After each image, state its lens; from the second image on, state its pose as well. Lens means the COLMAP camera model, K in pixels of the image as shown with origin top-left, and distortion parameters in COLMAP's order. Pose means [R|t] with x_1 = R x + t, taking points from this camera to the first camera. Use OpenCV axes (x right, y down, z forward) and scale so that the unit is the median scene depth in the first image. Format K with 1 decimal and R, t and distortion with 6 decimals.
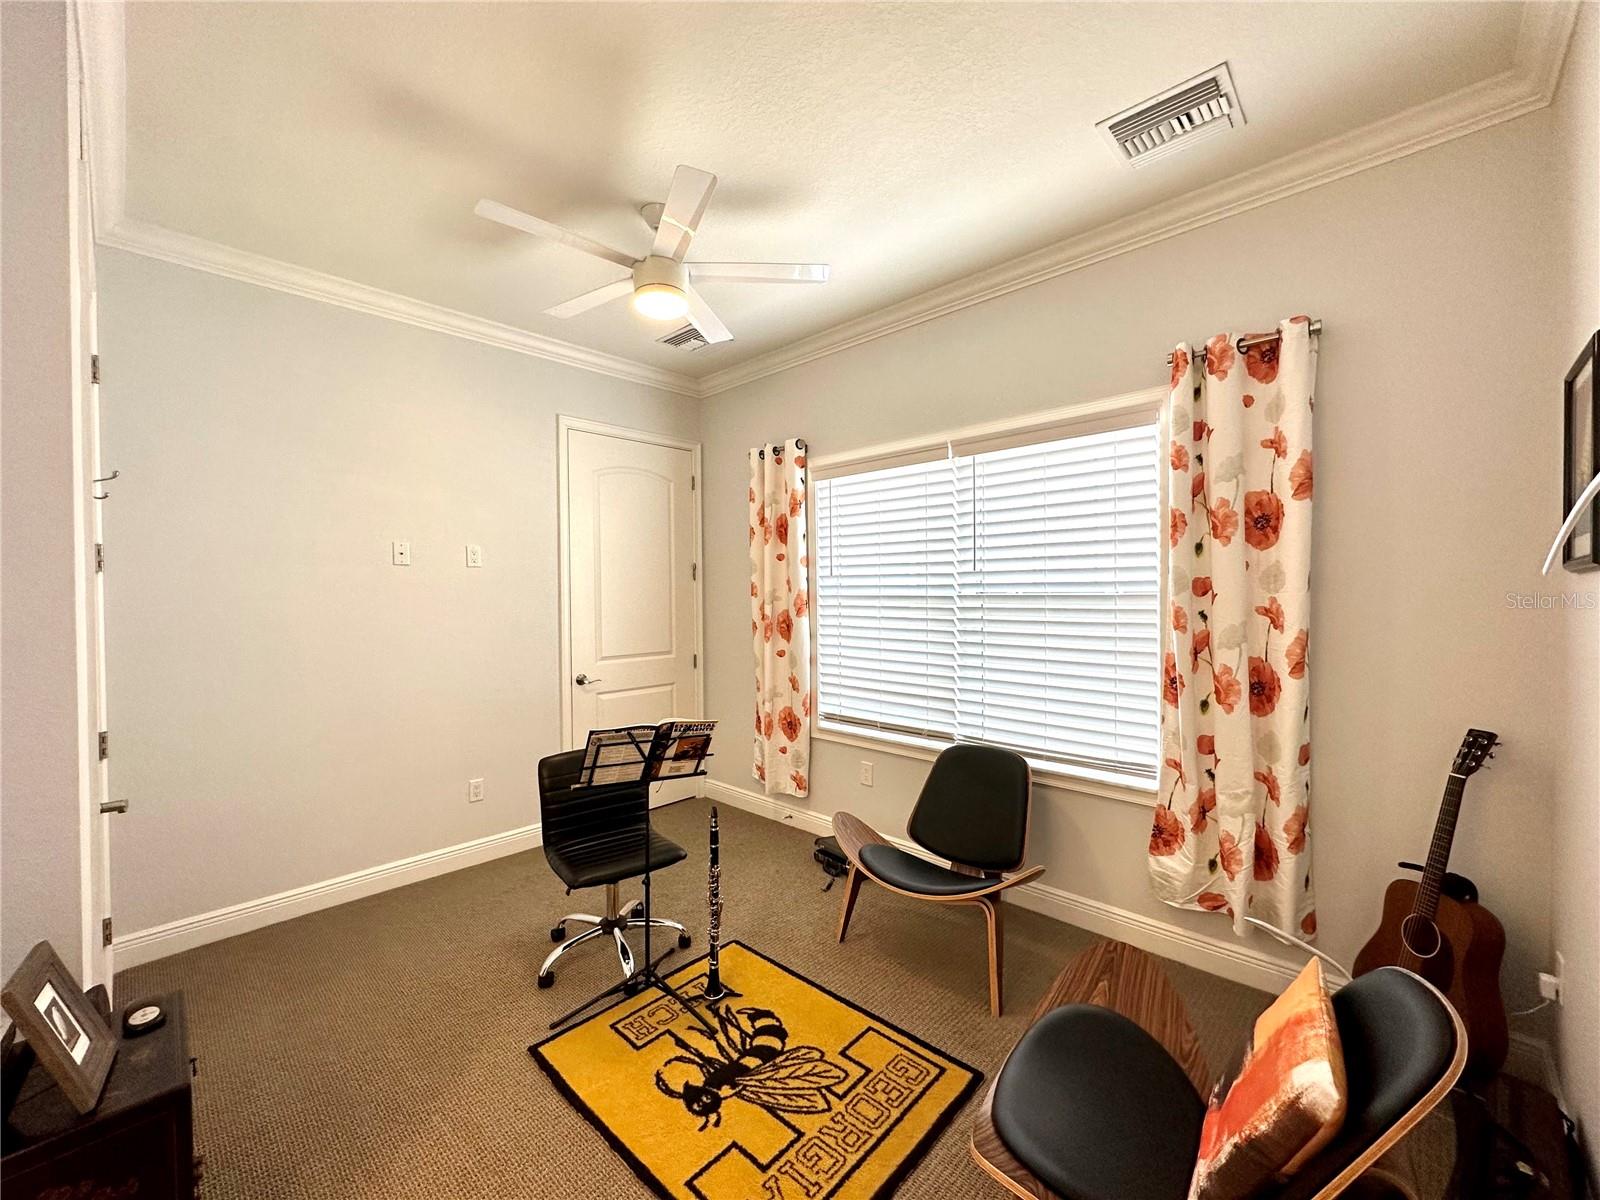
lens RADIAL K [[640.1, 0, 800.0], [0, 640.1, 600.0], [0, 0, 1]] dist [-0.001958, 0.000092]
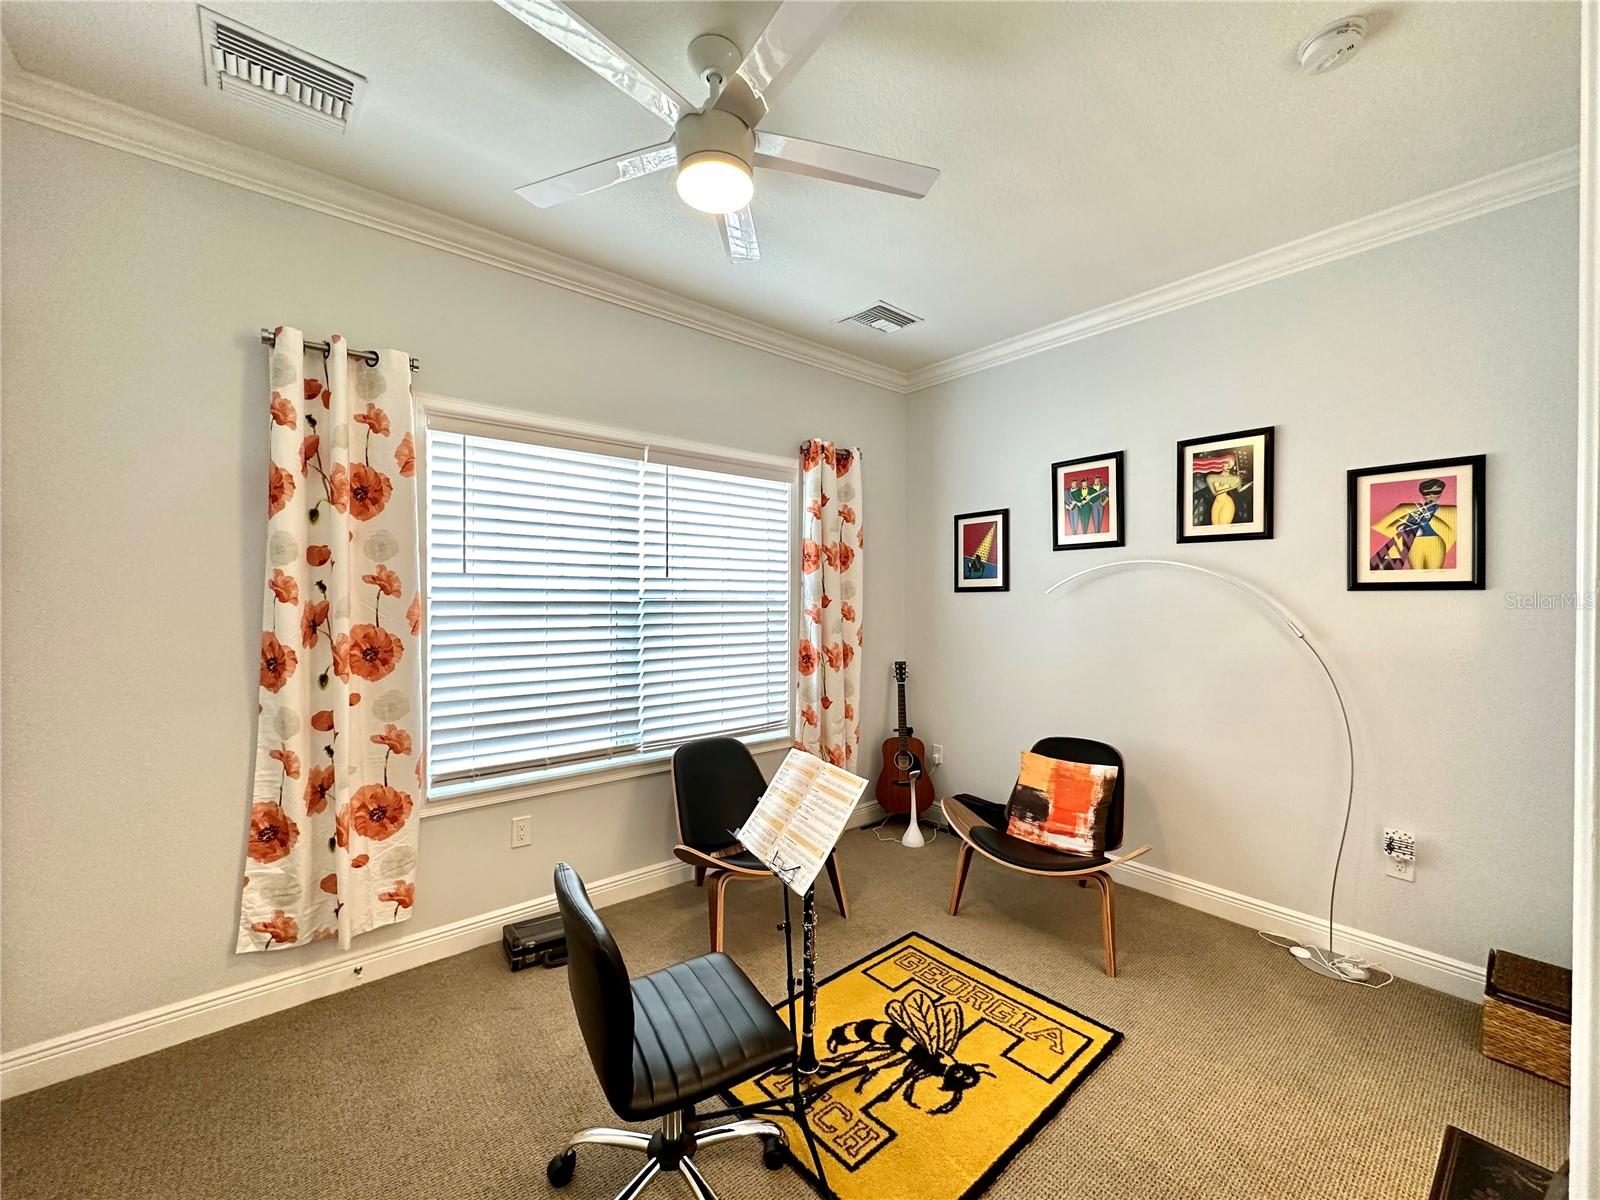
lens RADIAL K [[642.5, 0, 796.6], [0, 642.5, 576.3], [0, 0, 1]] dist [-0.060913, 0.046707]
pose [[0.115419, -0.001710, 0.993315, -1.059178], [-0.032131, 0.999469, 0.005454, -0.086231], [-0.992797, -0.032545, 0.115303, 0.969019]]
